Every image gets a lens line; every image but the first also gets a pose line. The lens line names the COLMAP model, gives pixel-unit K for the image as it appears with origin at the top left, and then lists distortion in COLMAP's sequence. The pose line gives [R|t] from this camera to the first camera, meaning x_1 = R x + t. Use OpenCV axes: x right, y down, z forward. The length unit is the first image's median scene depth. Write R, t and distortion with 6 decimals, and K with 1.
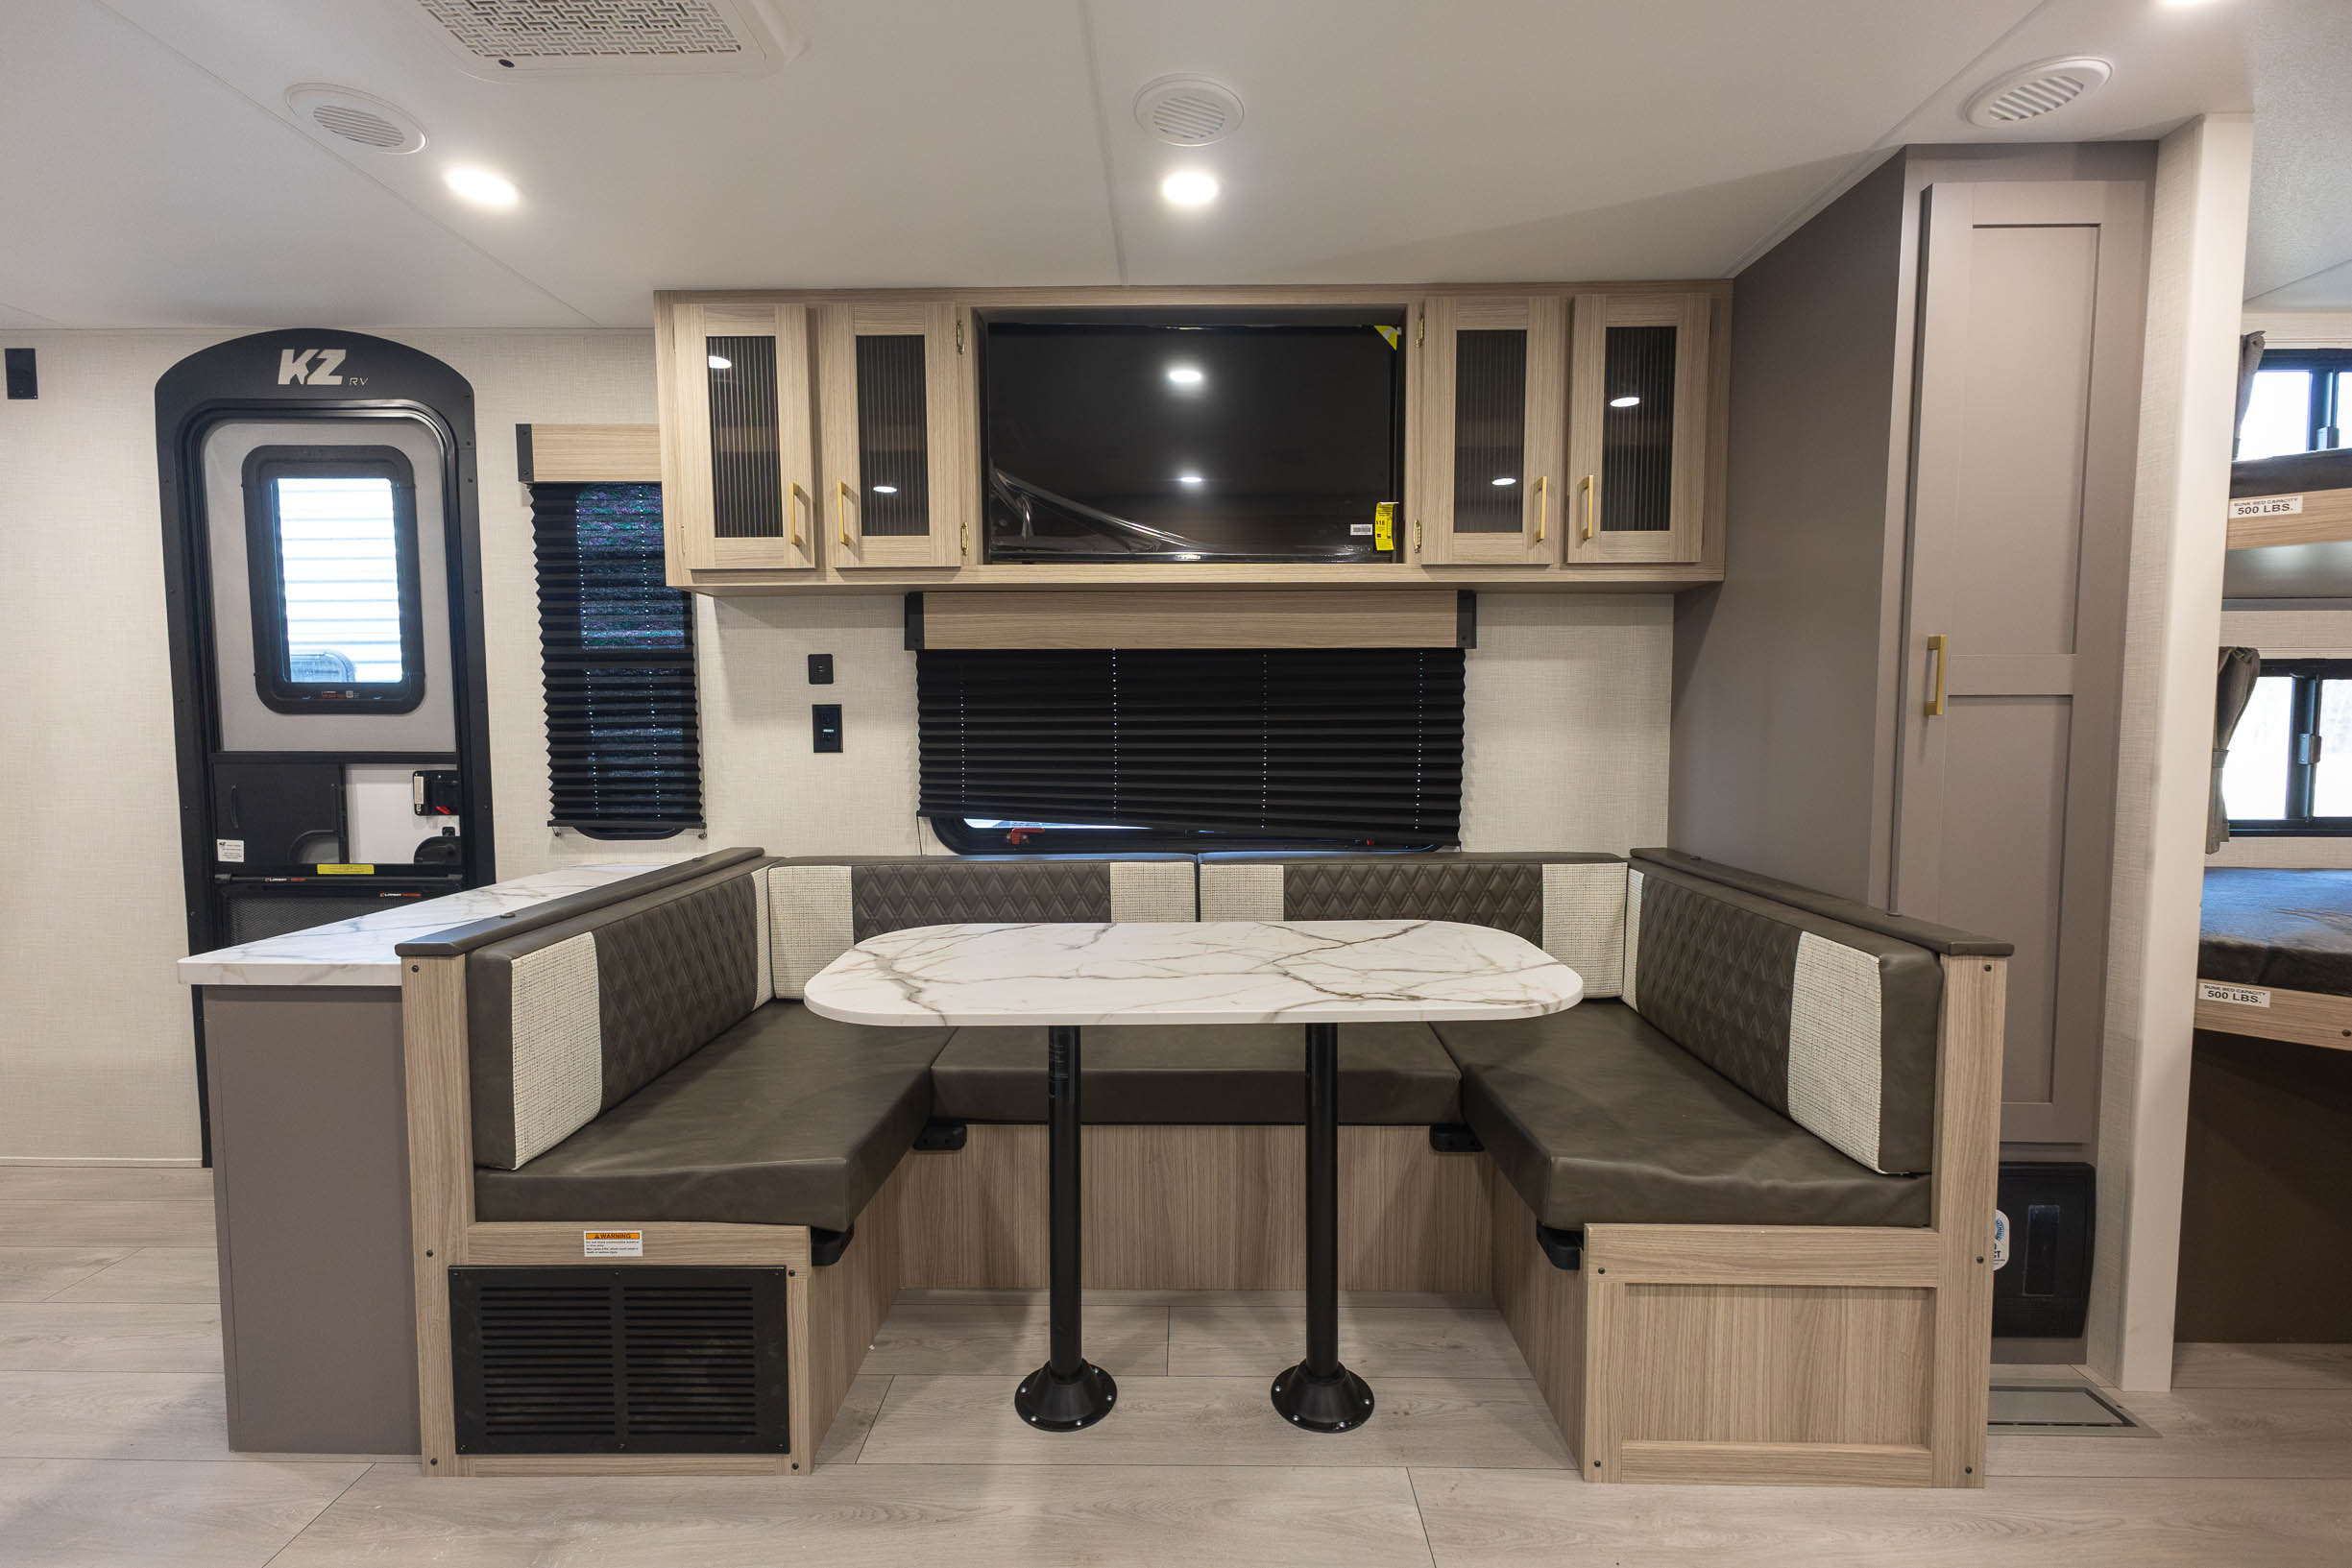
lens RADIAL K [[983.6, 0, 1176.0], [0, 983.6, 784.0], [0, 0, 1]] dist [0.000819, 0.000064]
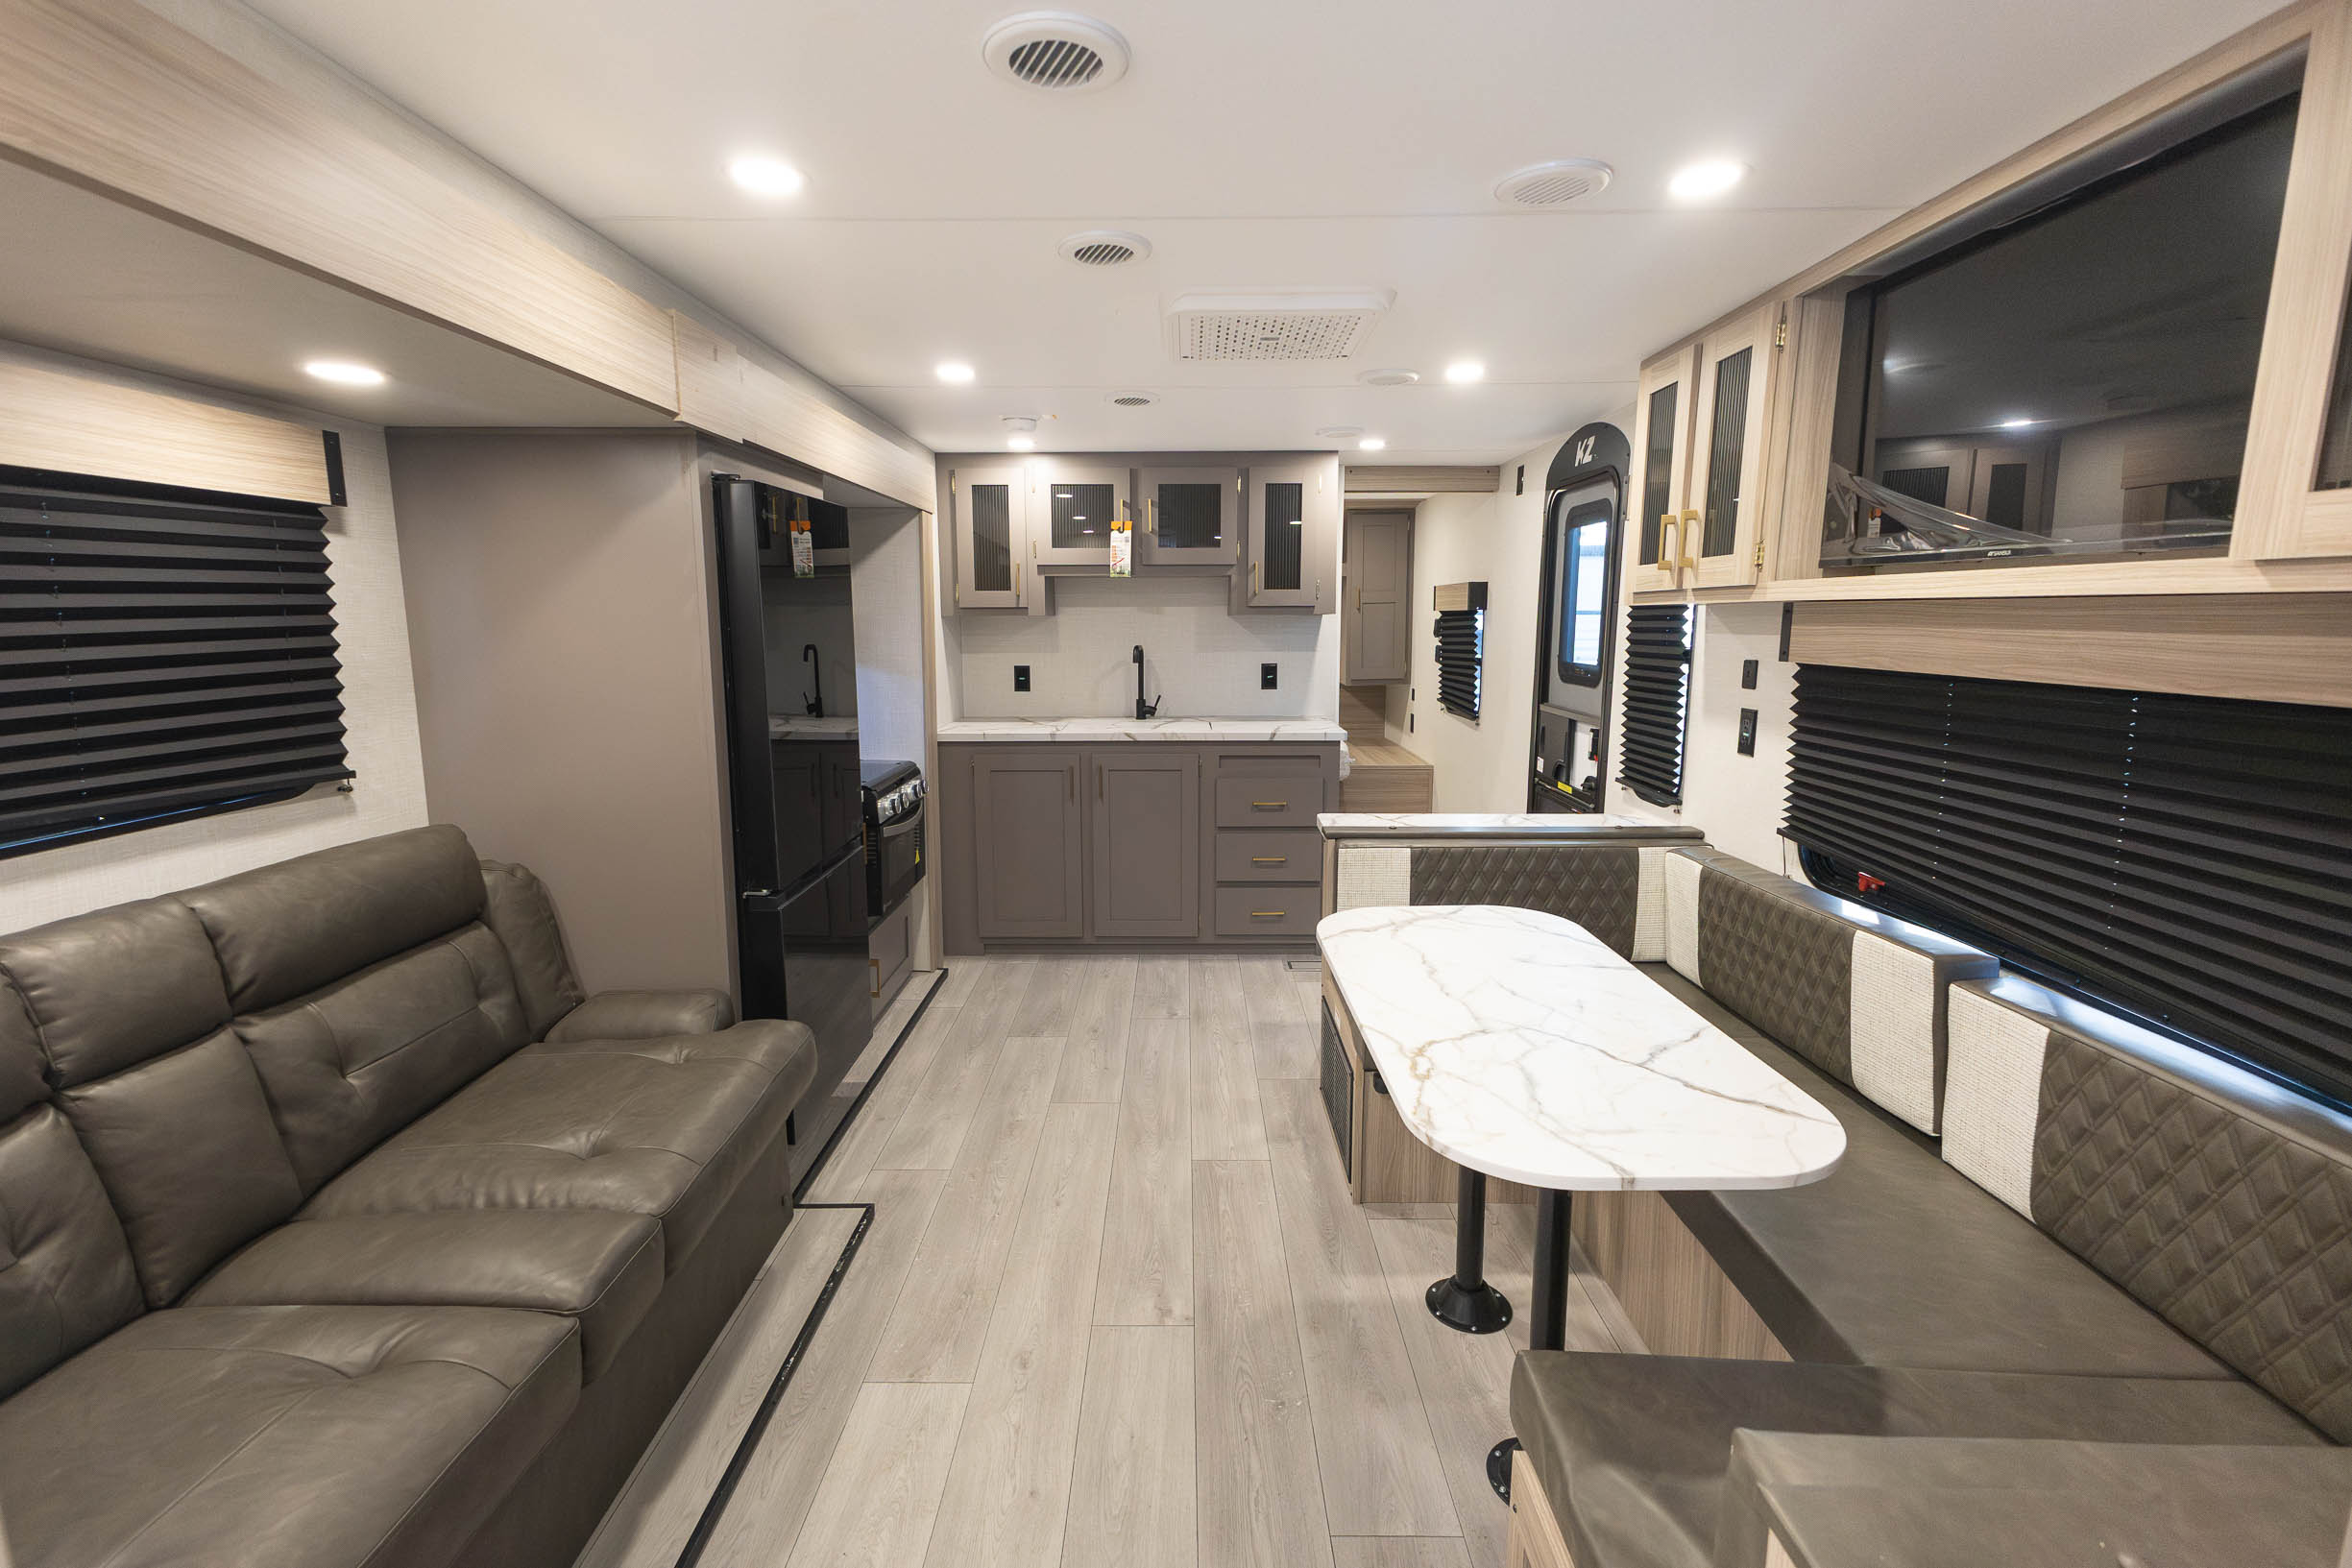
lens RADIAL K [[1038.9, 0, 1176.0], [0, 1038.9, 784.0], [0, 0, 1]] dist [0.000254, 0.000015]
pose [[-0.003073, 0.167606, -0.985849, 0.734523], [-0.064990, 0.983736, 0.167449, -0.148002], [0.997881, 0.064585, 0.007870, 0.404666]]
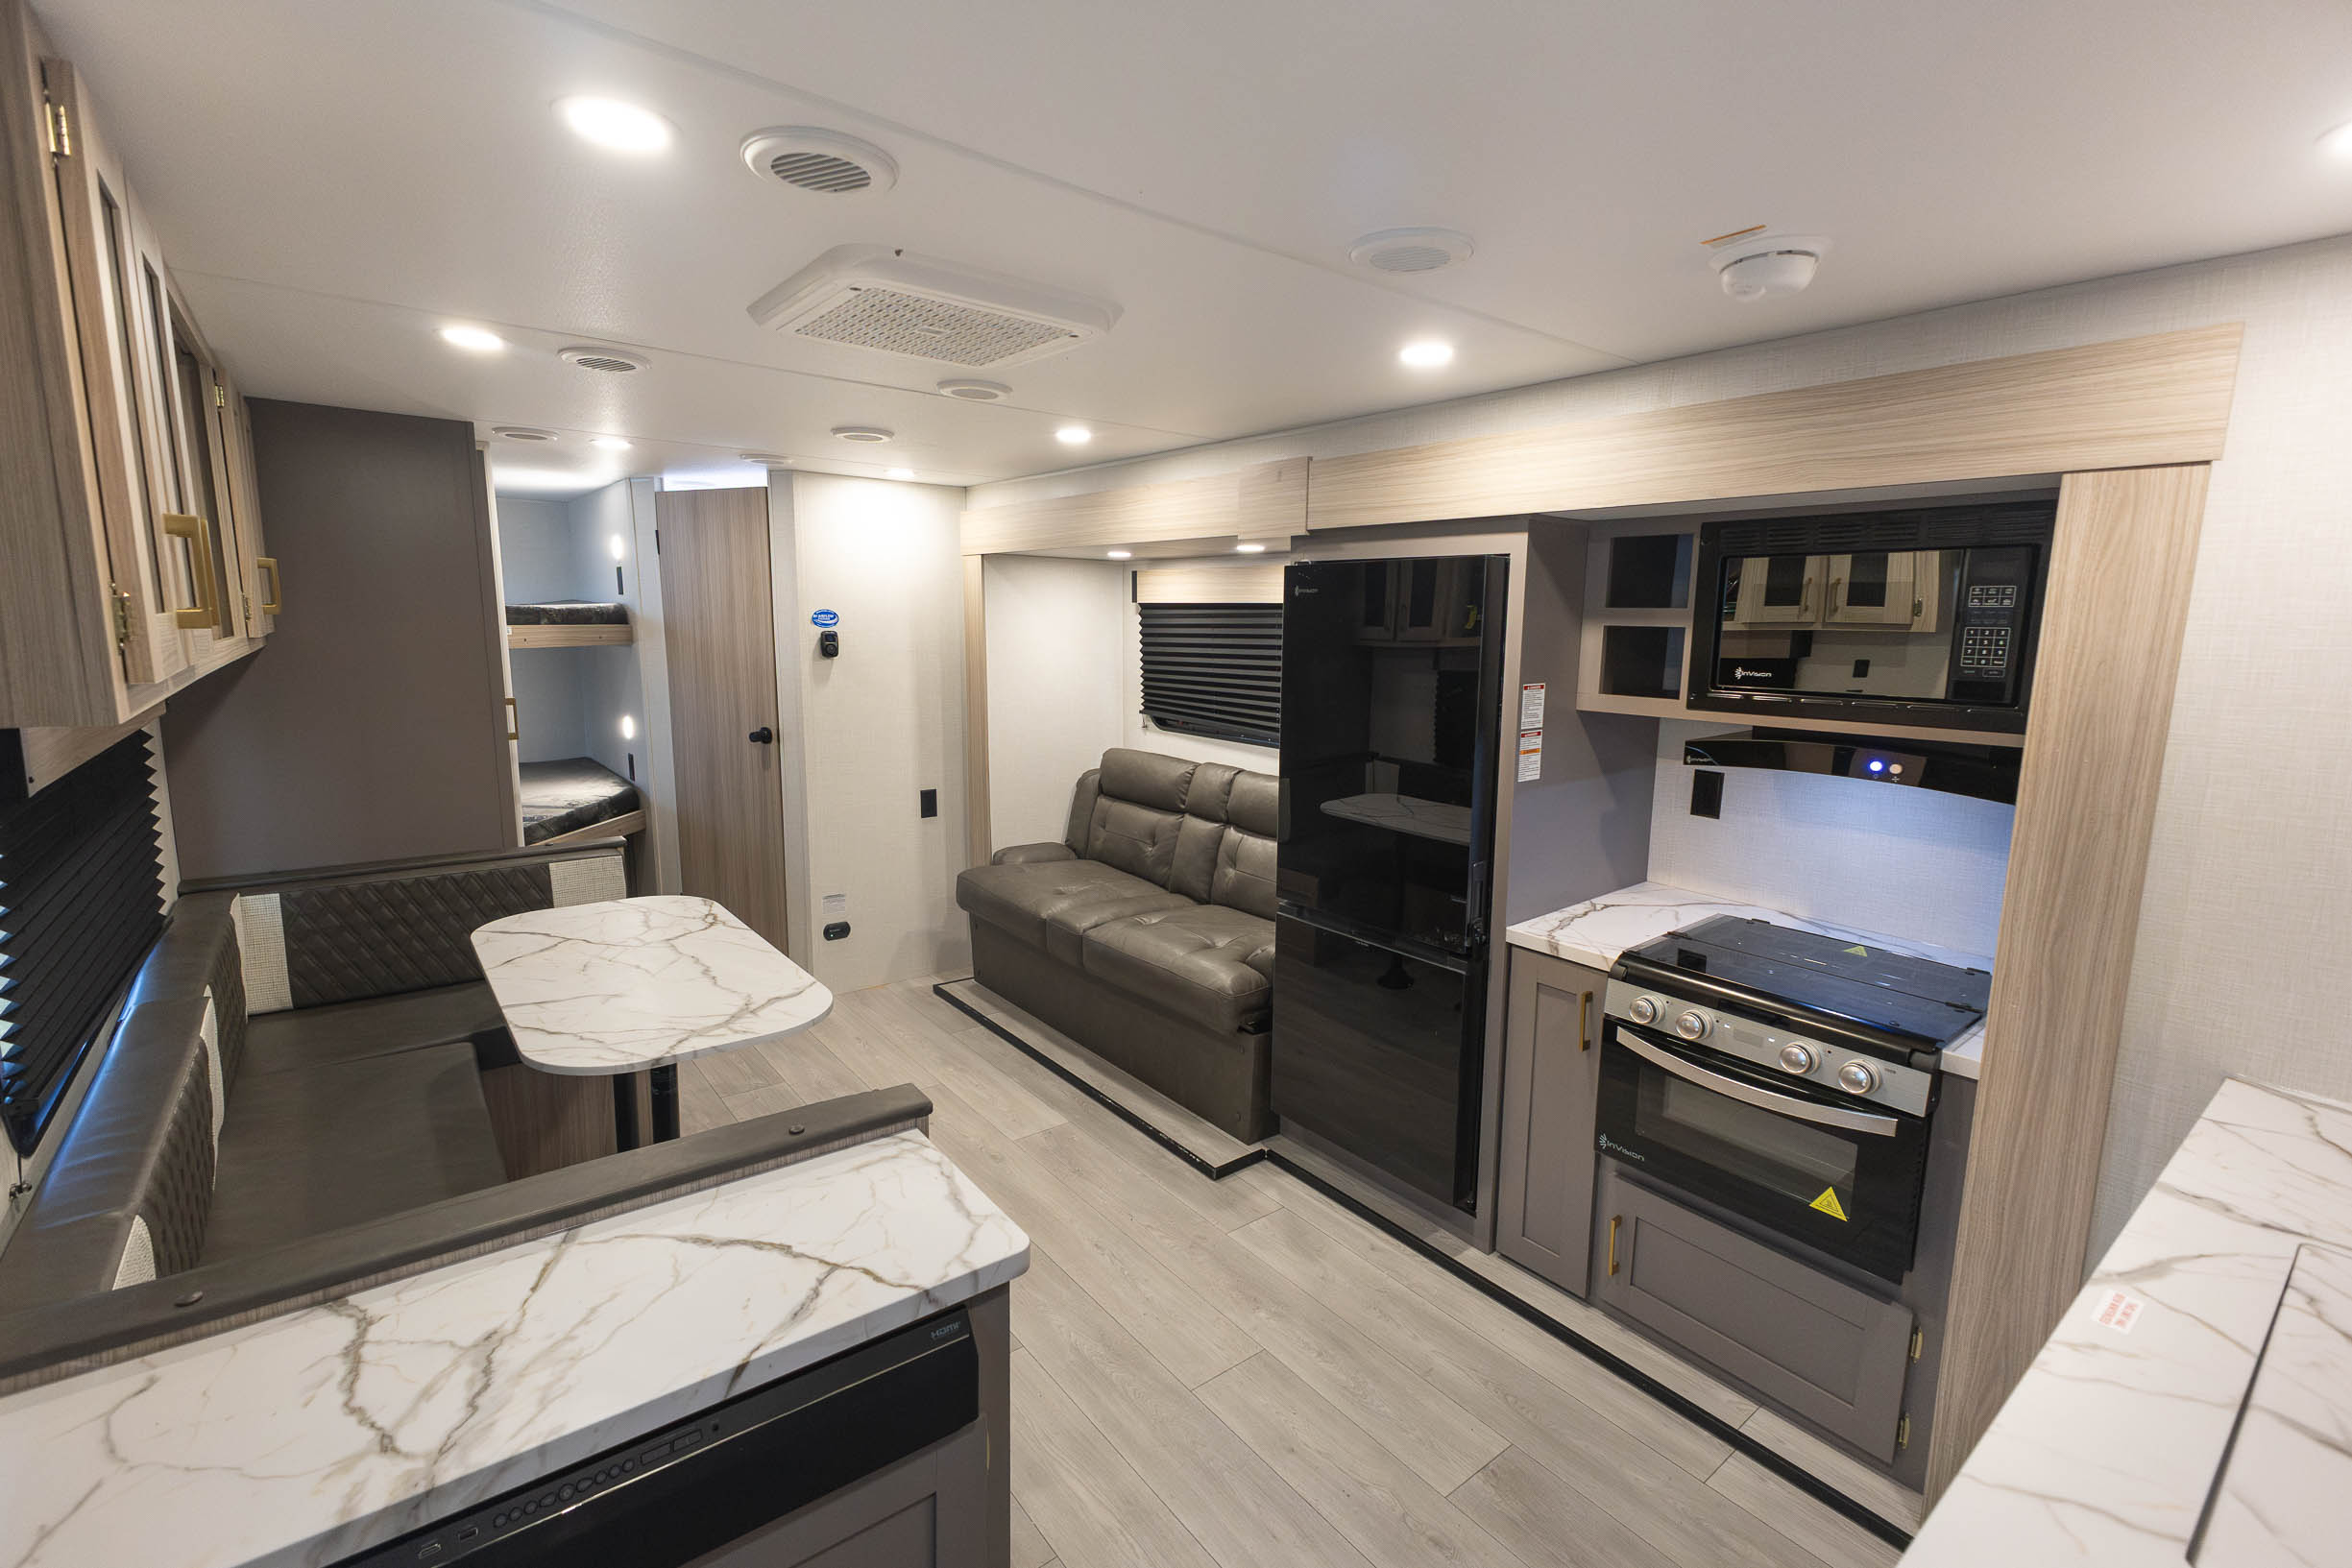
lens RADIAL K [[1038.9, 0, 1176.0], [0, 1038.9, 784.0], [0, 0, 1]] dist [0.000254, 0.000015]
pose [[-0.617472, -0.132729, 0.775313, -1.063799], [0.035591, 0.979937, 0.196105, -0.228694], [-0.785787, 0.148683, -0.600360, 0.837191]]
